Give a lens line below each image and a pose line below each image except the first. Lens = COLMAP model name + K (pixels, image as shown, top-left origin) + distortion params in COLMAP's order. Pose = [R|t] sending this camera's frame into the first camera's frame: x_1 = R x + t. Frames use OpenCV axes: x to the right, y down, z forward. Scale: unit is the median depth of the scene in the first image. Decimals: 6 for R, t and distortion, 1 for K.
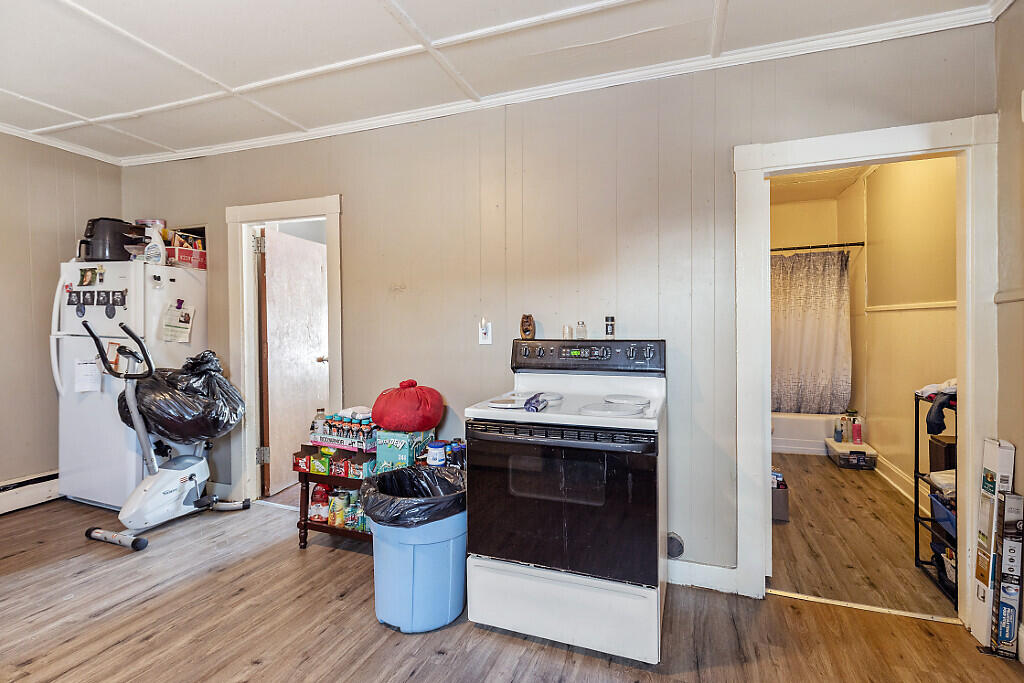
lens RADIAL K [[475.2, 0, 511.0], [0, 475.2, 331.4], [0, 0, 1]] dist [-0.001109, -0.001207]
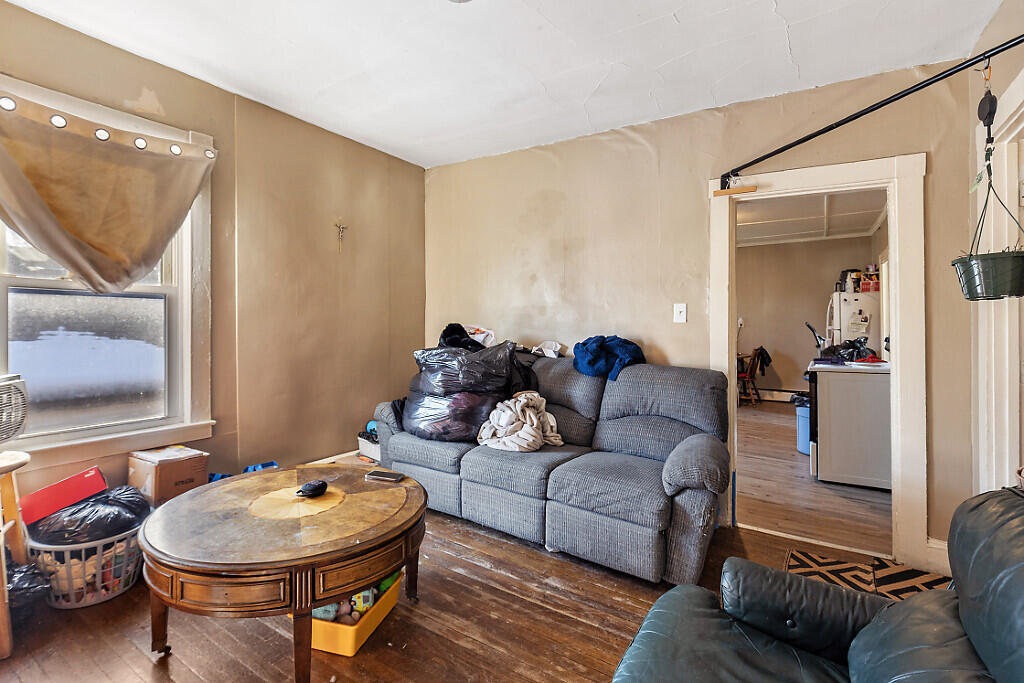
lens RADIAL K [[475.2, 0, 511.0], [0, 475.2, 331.0], [0, 0, 1]] dist [-0.001109, -0.001207]
pose [[-0.216302, 0.008721, -0.976287, 1.678854], [-0.002149, 0.999953, 0.009409, 0.003604], [0.976324, 0.004133, -0.216274, 0.059142]]
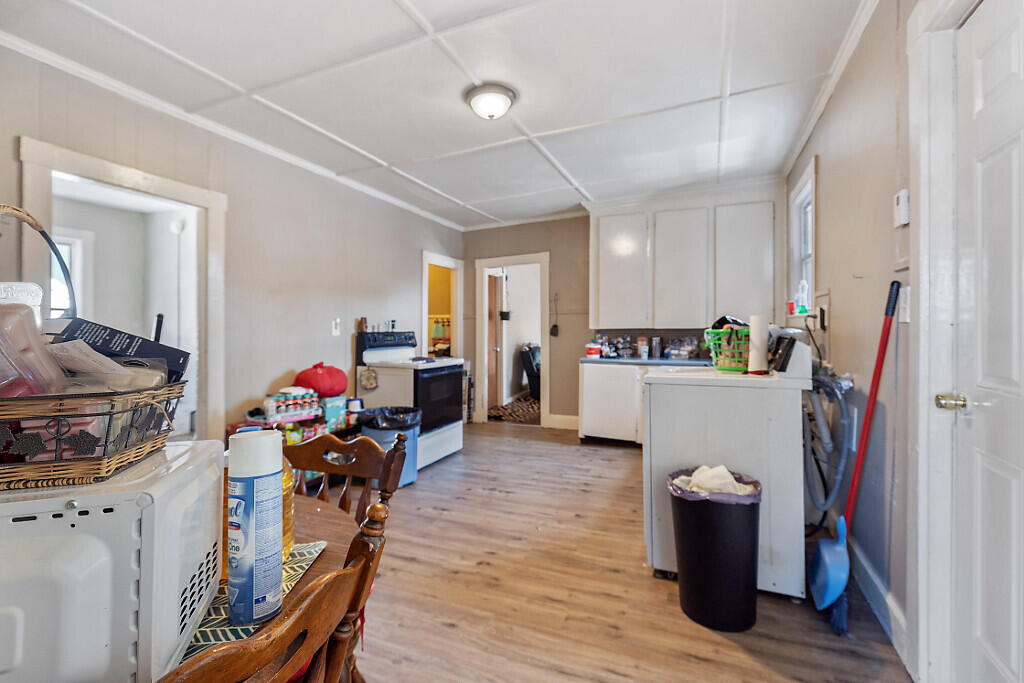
lens RADIAL K [[475.2, 0, 513.4], [0, 475.2, 326.6], [0, 0, 1]] dist [-0.001109, -0.001207]
pose [[0.031469, 0.005729, 0.999488, -1.764726], [0.004076, 0.999975, -0.005860, 0.009929], [-0.999496, 0.004258, 0.031445, 0.435221]]
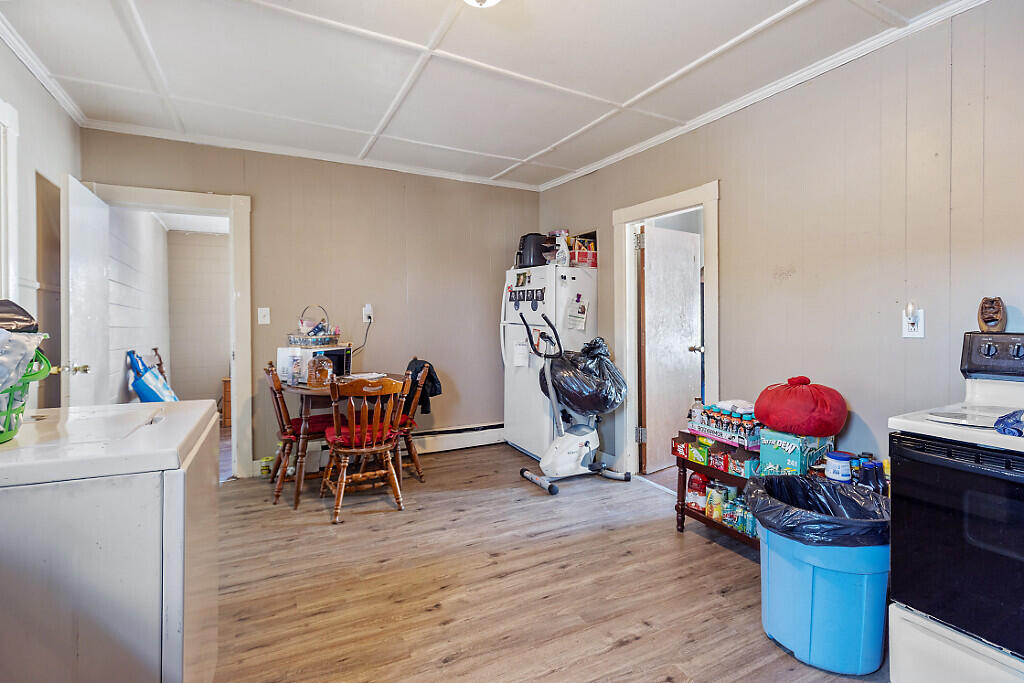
lens RADIAL K [[475.2, 0, 502.1], [0, 475.2, 323.9], [0, 0, 1]] dist [-0.001109, -0.001207]
pose [[0.741902, 0.005541, -0.670486, -0.040677], [-0.001542, 0.999977, 0.006558, 0.000608], [0.670507, -0.003832, 0.741893, -0.024146]]
